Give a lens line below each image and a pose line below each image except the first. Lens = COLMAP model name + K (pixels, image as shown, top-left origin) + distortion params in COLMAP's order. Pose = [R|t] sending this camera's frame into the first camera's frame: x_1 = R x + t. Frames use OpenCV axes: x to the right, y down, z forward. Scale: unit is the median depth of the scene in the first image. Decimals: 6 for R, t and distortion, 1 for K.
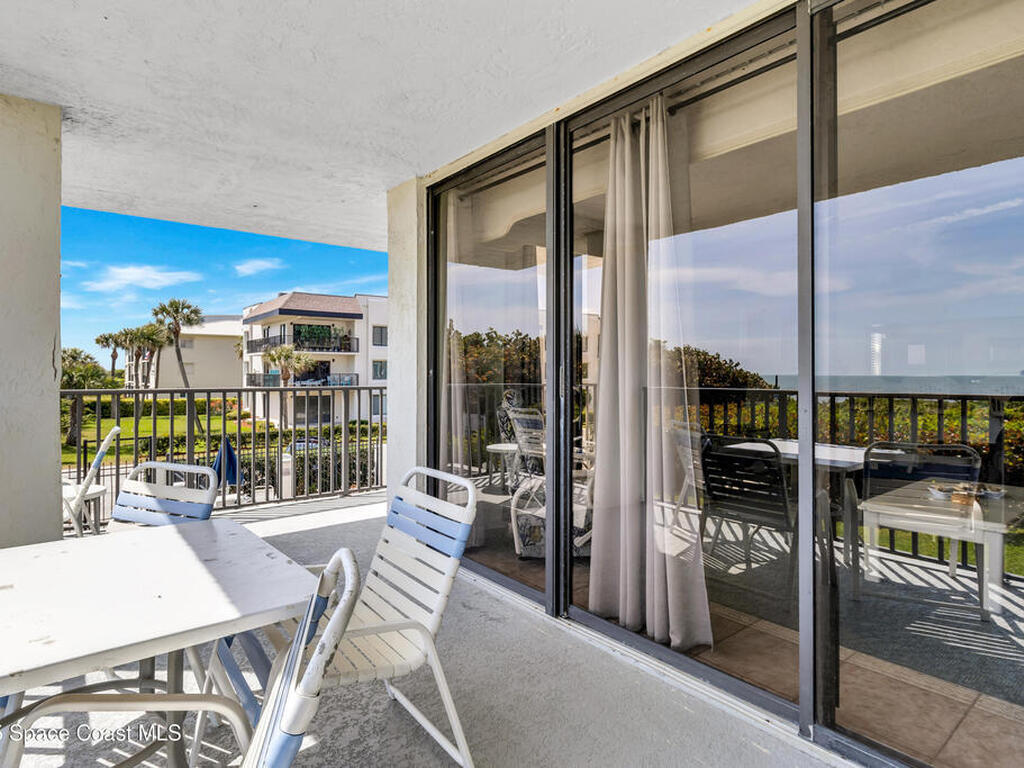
lens RADIAL K [[588.8, 0, 512.0], [0, 588.8, 384.0], [0, 0, 1]] dist [0.005645, 0.001108]
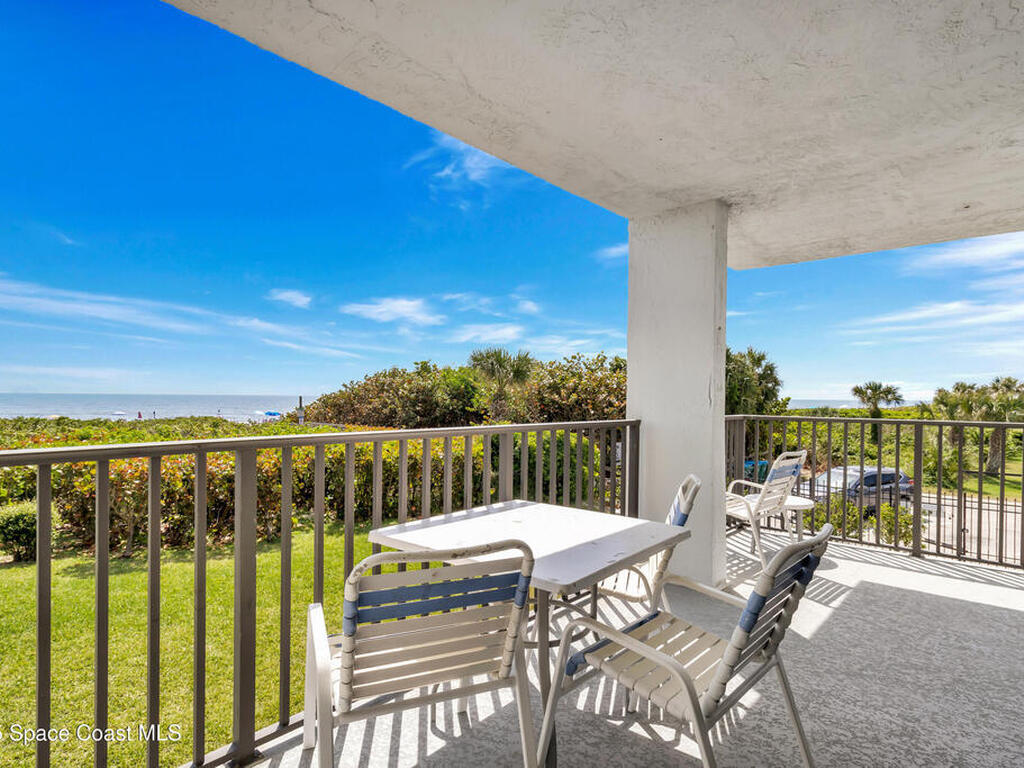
lens RADIAL K [[569.2, 0, 512.2], [0, 569.2, 408.1], [0, 0, 1]] dist [0.000636, 0.000141]
pose [[0.176341, 0.014056, -0.984229, 0.351940], [-0.022486, 0.999695, 0.010248, -0.006950], [0.984072, 0.020325, 0.176604, 0.290218]]
